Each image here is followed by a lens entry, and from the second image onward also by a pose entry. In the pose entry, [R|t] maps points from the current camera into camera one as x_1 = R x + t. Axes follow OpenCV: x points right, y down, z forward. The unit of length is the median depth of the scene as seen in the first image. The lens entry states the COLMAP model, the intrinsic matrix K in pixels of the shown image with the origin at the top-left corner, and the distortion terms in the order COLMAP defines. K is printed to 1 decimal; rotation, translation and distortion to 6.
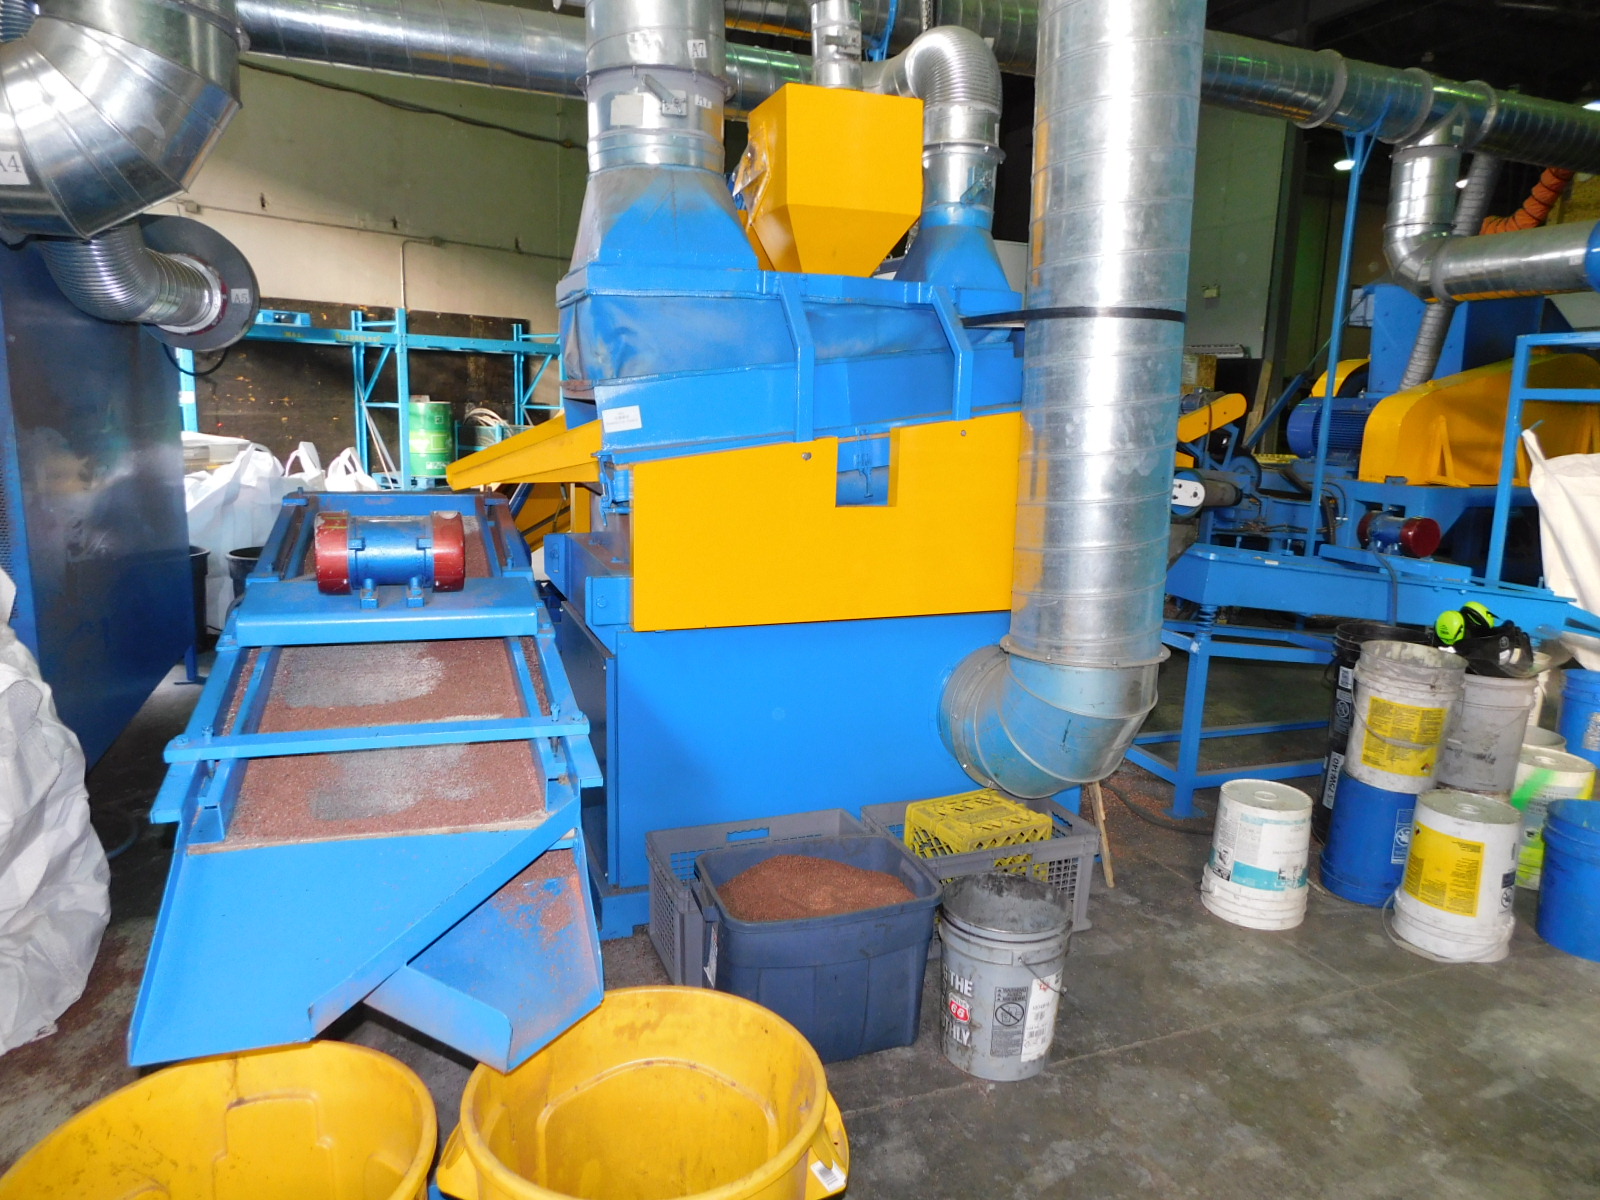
lens RADIAL K [[1056.7, 0, 802.8], [0, 1056.7, 594.2], [0, 0, 1]] dist [-0.075671, 0.064068]
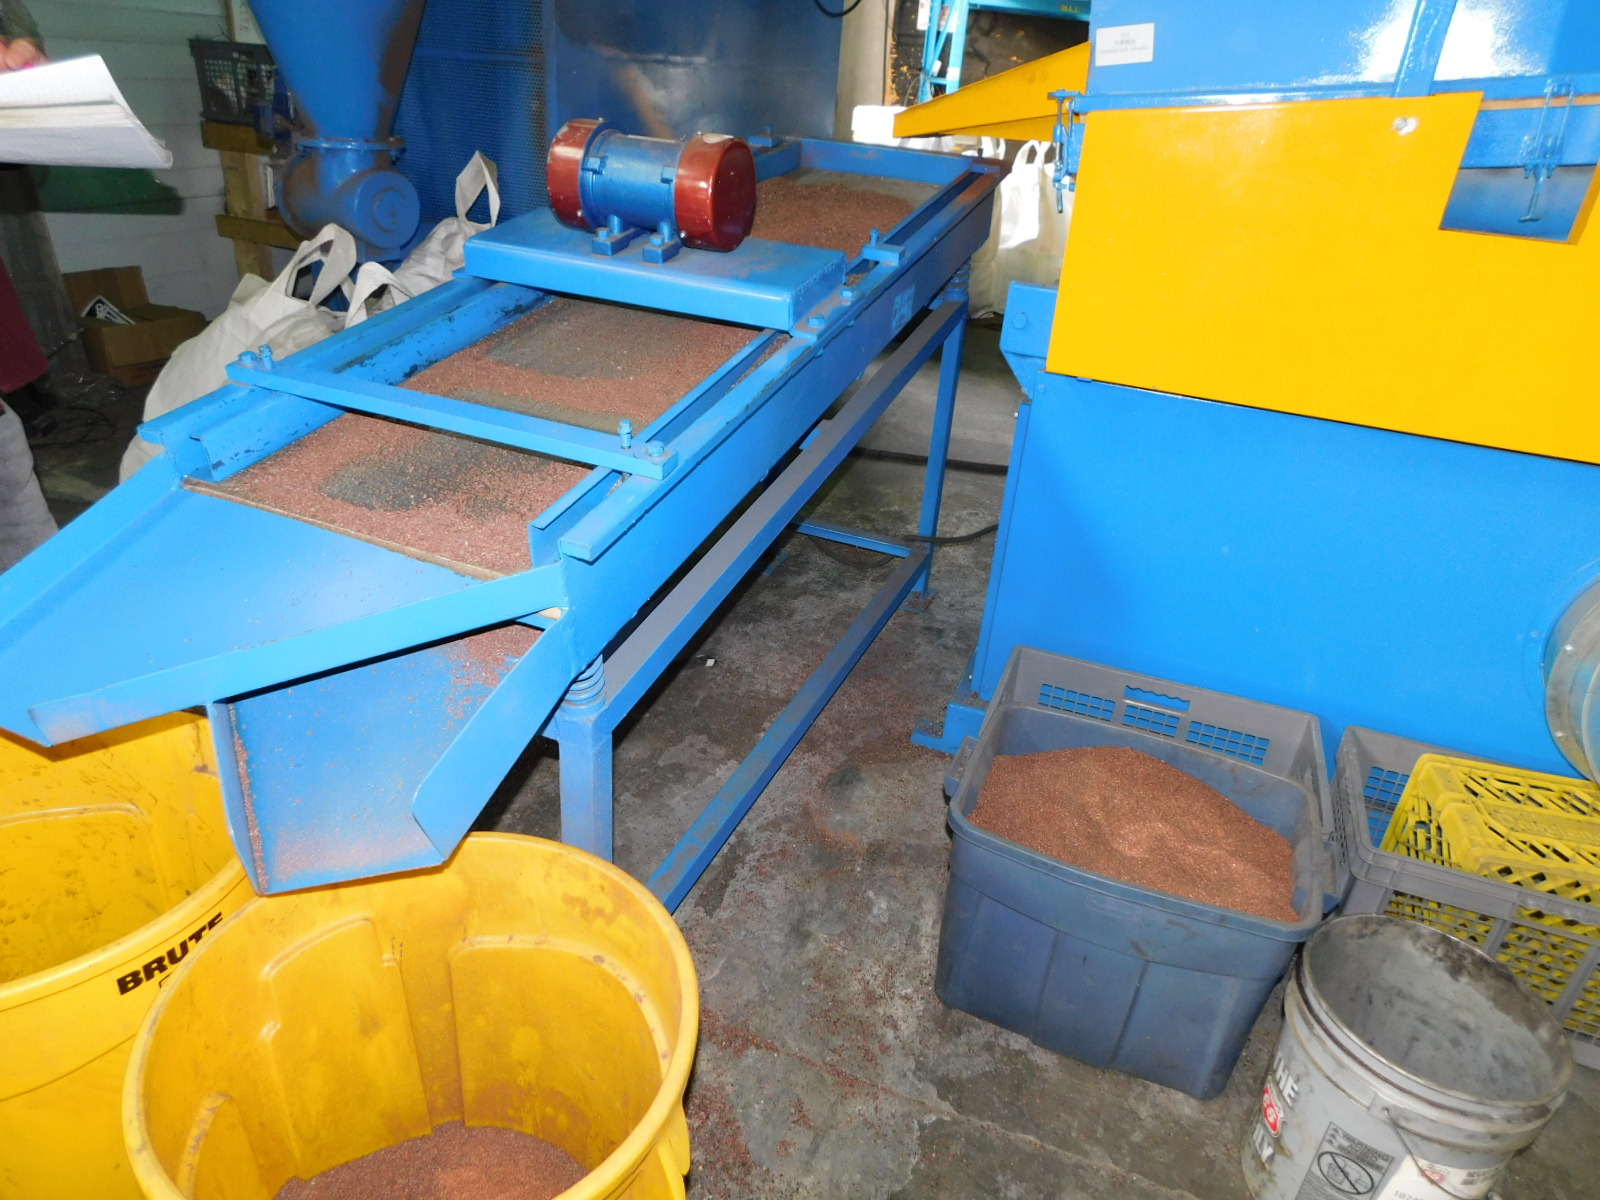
lens RADIAL K [[1056.7, 0, 802.8], [0, 1056.7, 594.2], [0, 0, 1]] dist [-0.075671, 0.064068]
pose [[0.744241, 0.329086, -0.581212, 0.190875], [-0.175296, 0.935929, 0.305463, -0.011124], [0.644497, -0.125454, 0.754245, 0.403972]]
